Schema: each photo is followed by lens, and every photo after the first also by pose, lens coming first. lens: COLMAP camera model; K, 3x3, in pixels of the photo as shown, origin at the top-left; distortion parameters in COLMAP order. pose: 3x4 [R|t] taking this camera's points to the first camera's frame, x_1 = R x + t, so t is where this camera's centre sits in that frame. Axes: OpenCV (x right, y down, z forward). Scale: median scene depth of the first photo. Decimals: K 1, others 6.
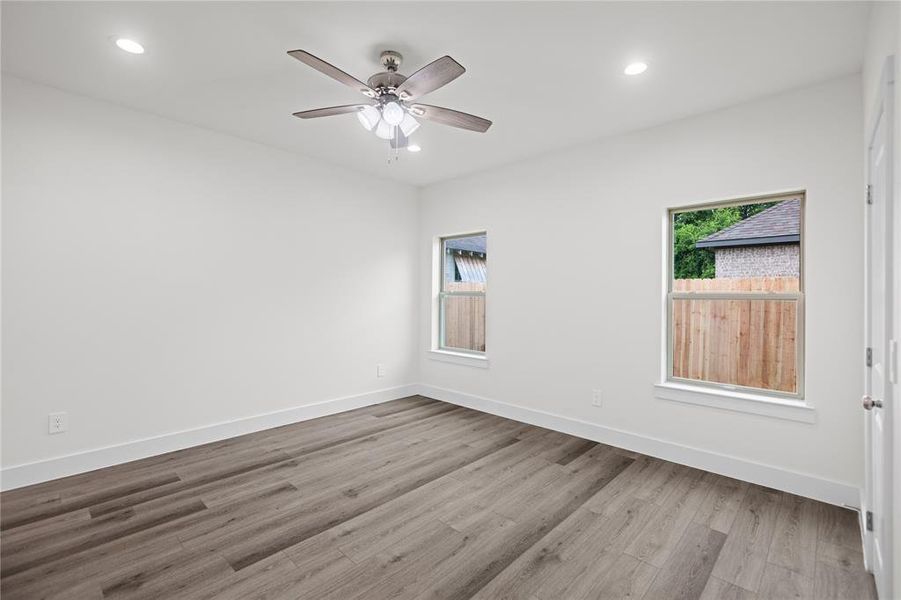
lens RADIAL K [[399.7, 0, 447.1], [0, 399.7, 297.6], [0, 0, 1]] dist [0.003028, -0.000136]
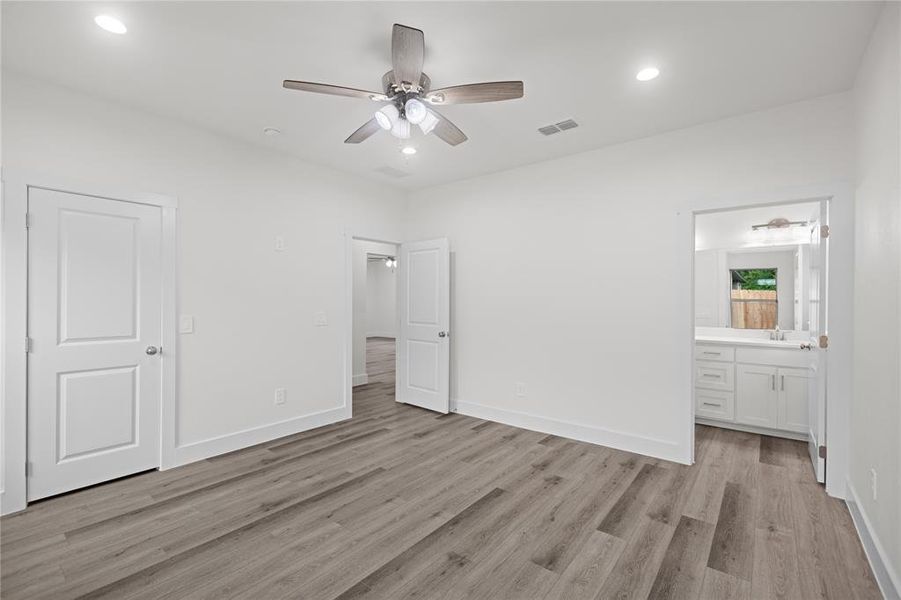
lens RADIAL K [[399.7, 0, 452.6], [0, 399.7, 298.2], [0, 0, 1]] dist [0.003028, -0.000136]
pose [[-0.994925, -0.013459, -0.099710, -0.169307], [-0.013925, 0.999895, 0.003973, -0.023085], [0.099646, 0.005341, -0.995009, 2.054717]]
